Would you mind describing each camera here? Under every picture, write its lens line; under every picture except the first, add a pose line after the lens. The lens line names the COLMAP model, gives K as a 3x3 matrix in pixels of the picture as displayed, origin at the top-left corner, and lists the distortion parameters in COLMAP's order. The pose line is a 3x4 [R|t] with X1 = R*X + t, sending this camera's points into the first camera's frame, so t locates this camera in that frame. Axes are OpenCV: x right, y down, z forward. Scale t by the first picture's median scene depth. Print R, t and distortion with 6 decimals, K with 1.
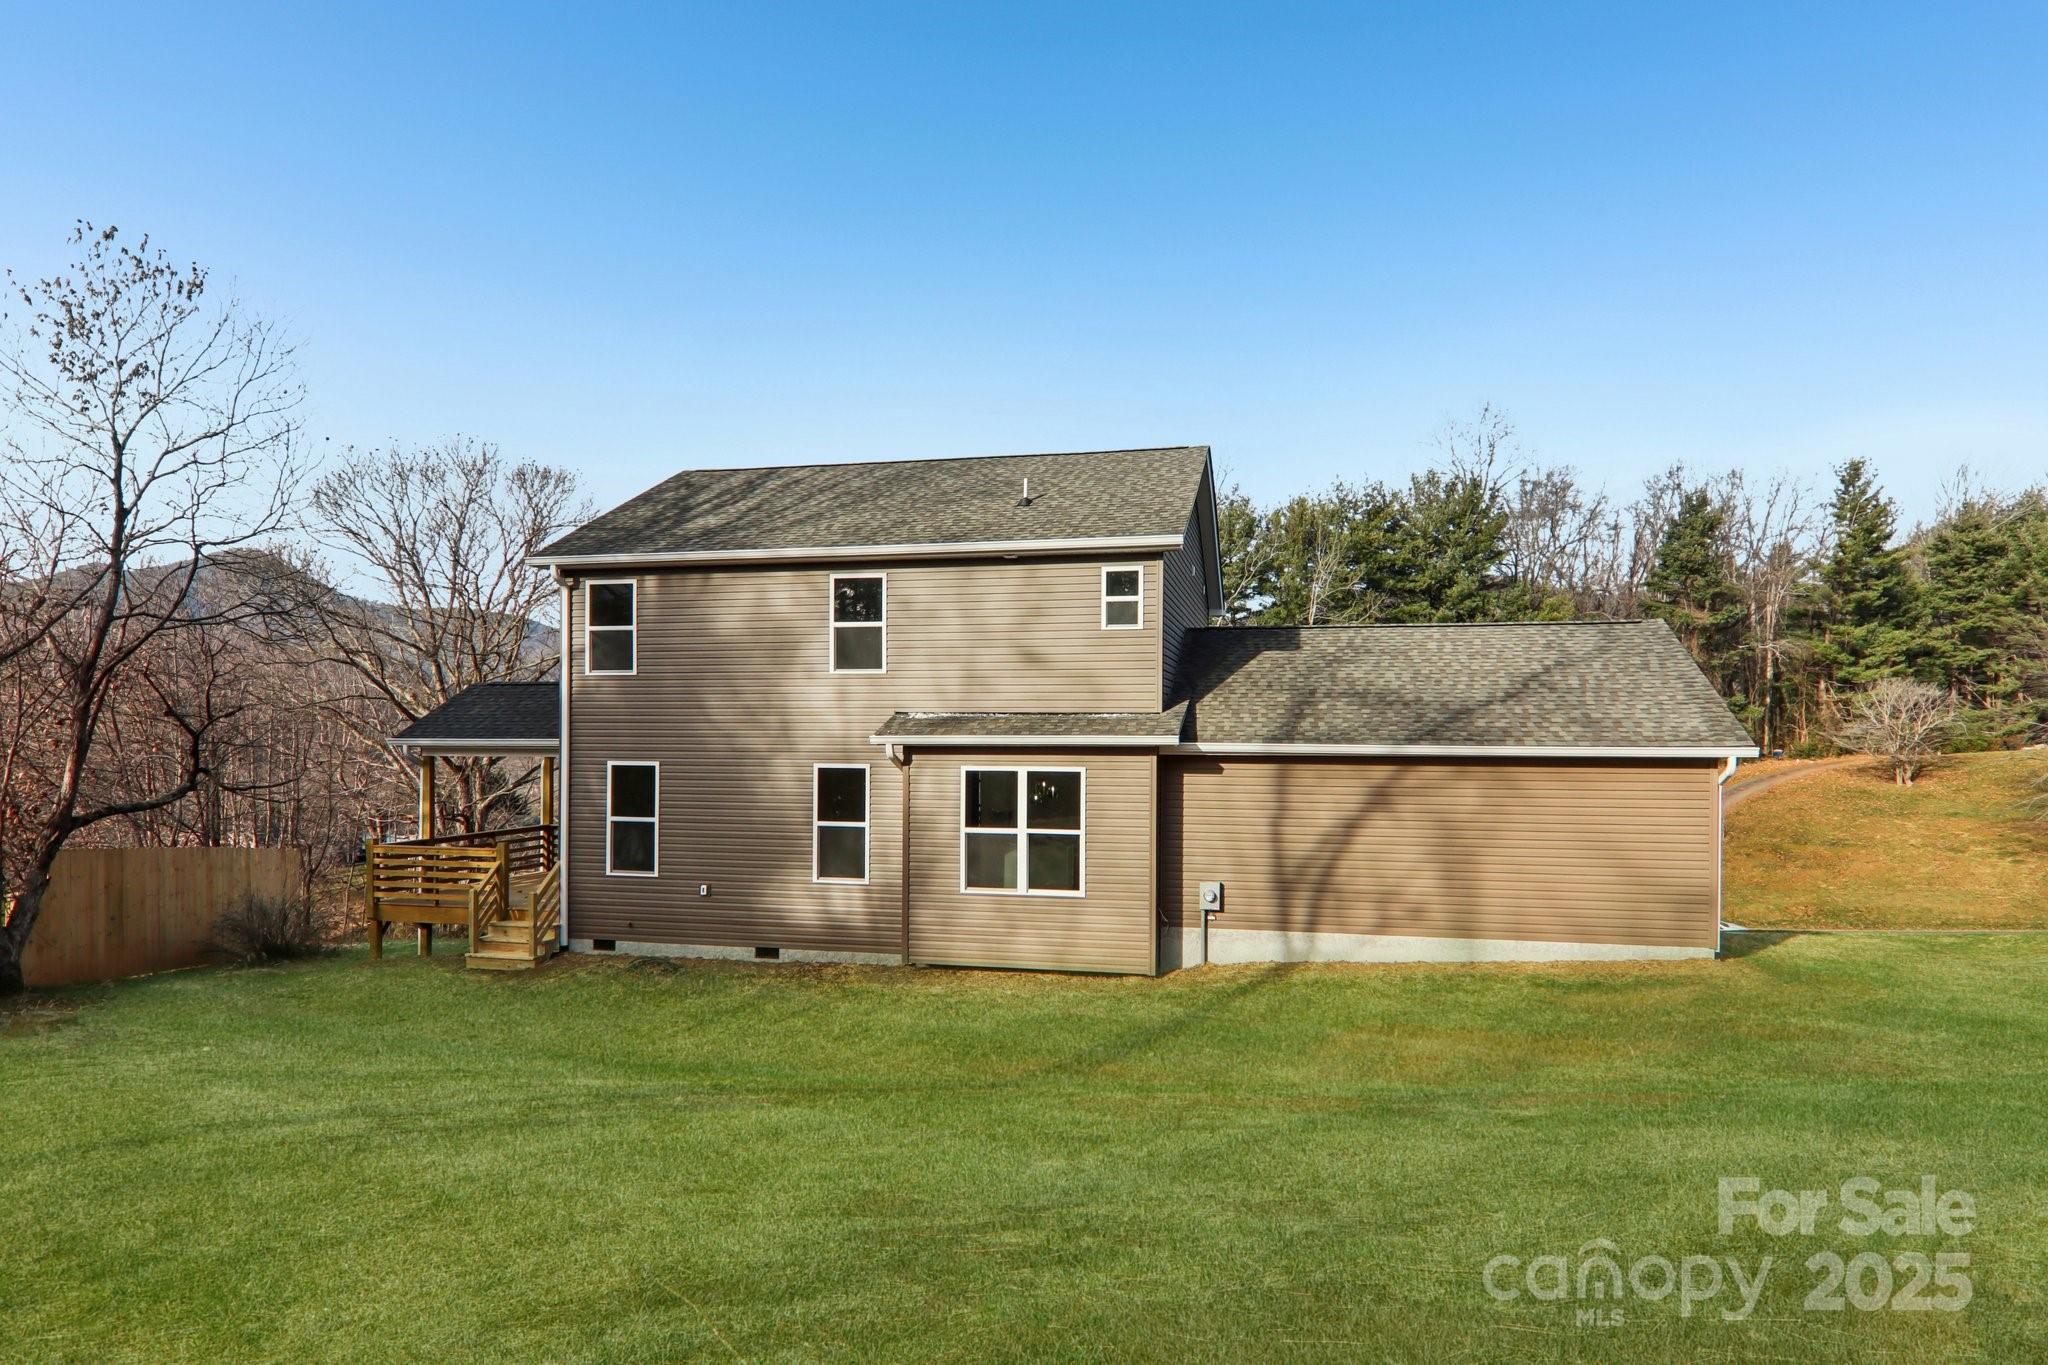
lens RADIAL K [[1157.9, 0, 1058.3], [0, 1157.9, 709.2], [0, 0, 1]] dist [-0.000264, -0.015706]
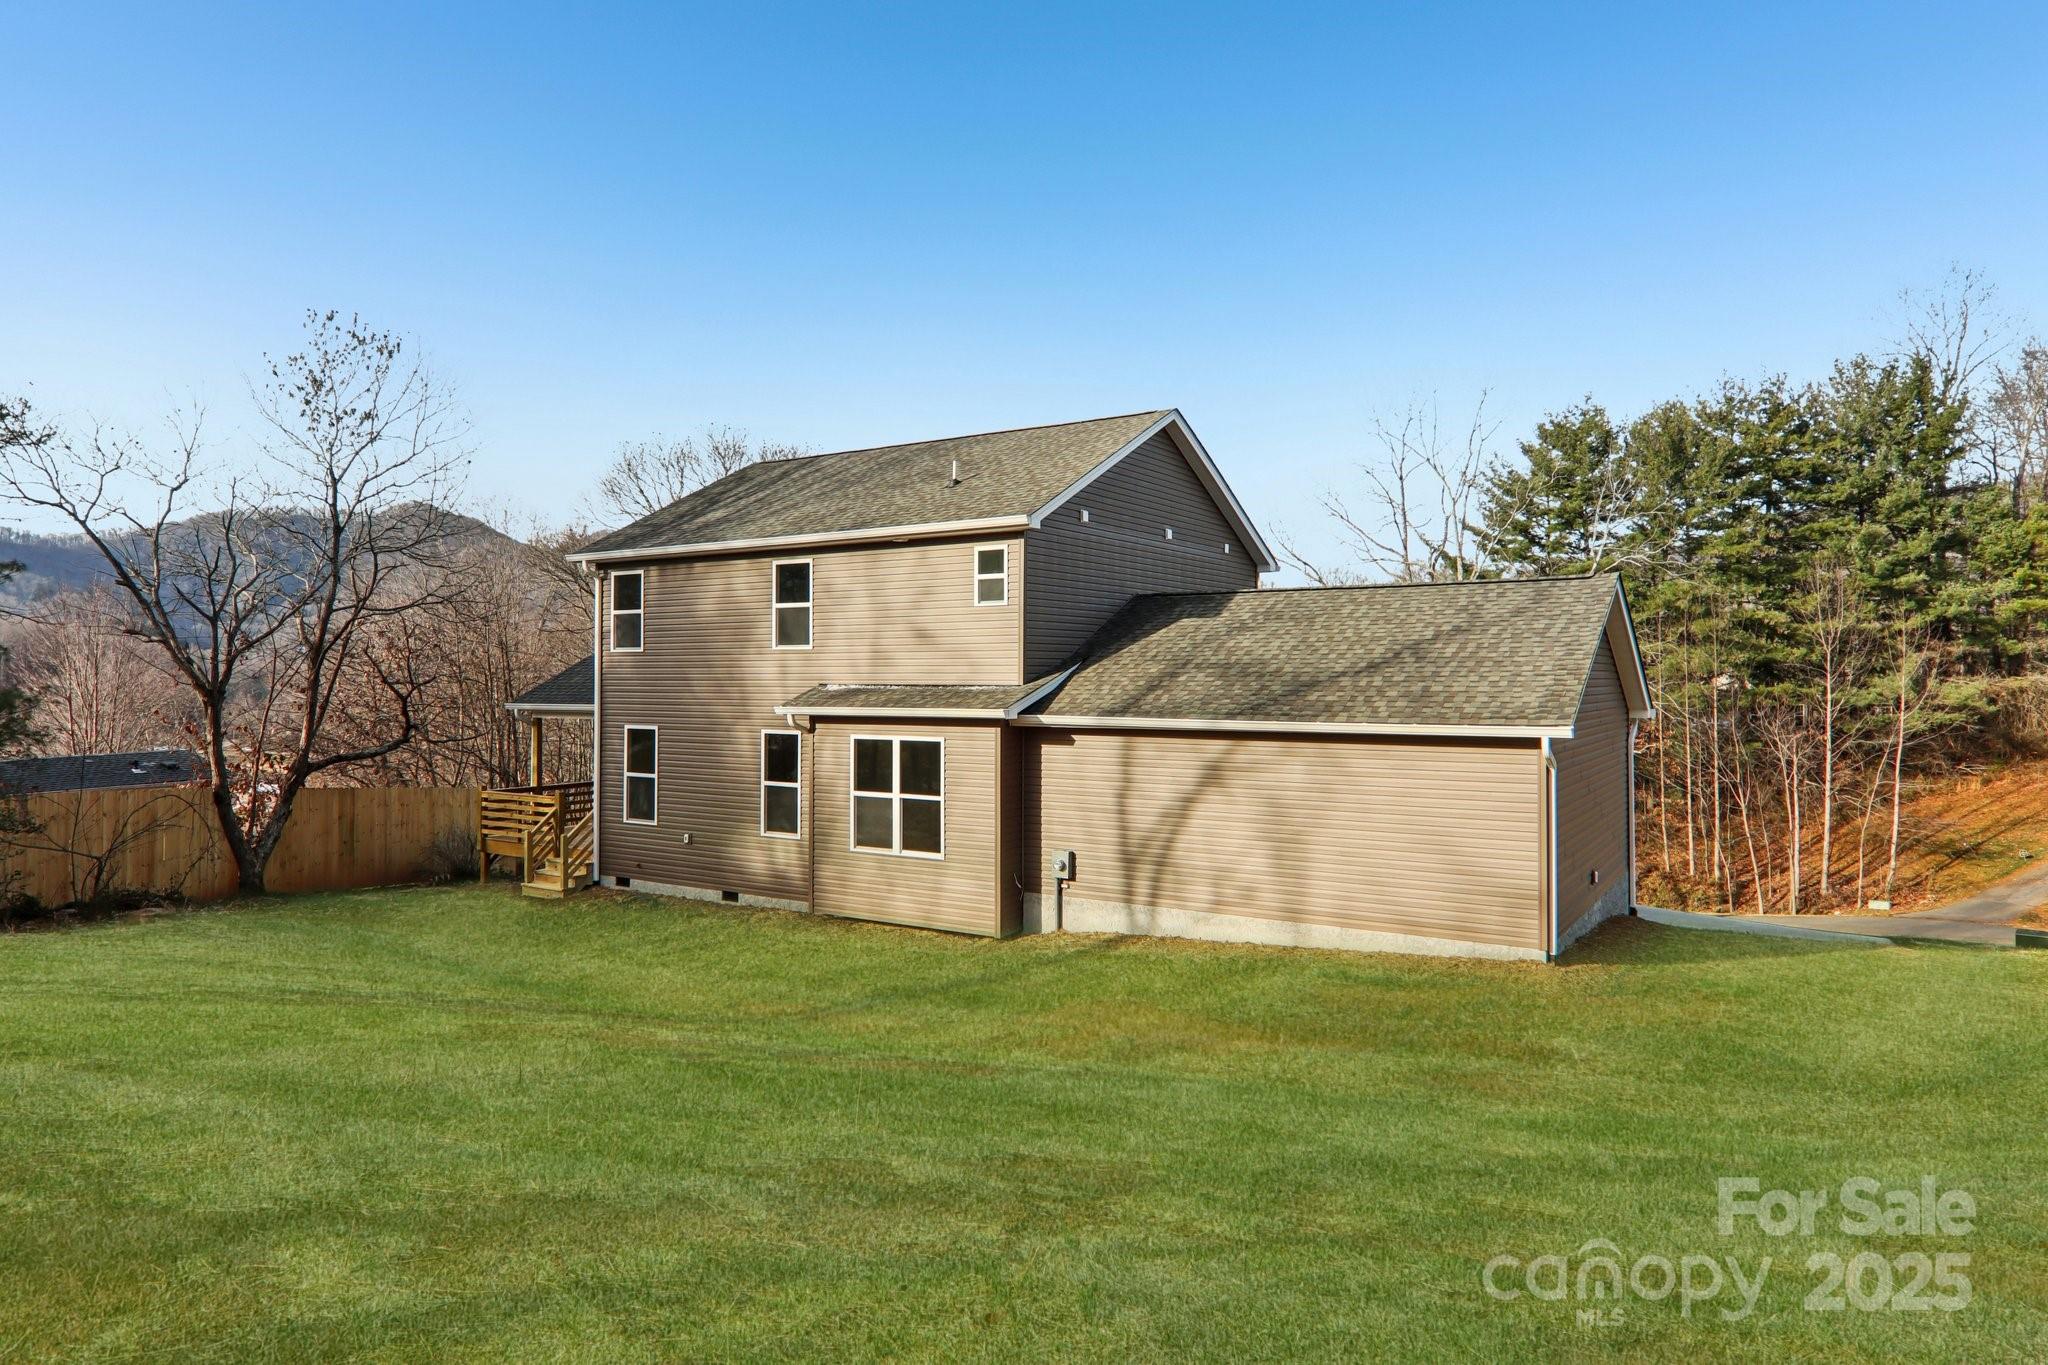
lens RADIAL K [[1218.7, 0, 1024.5], [0, 1218.7, 623.8], [0, 0, 1]] dist [-0.001567, 0.000036]
pose [[0.937539, -0.020405, -0.347280, 0.446491], [0.012950, 0.999633, -0.023776, -0.024645], [0.347638, 0.017793, 0.937460, -0.023918]]
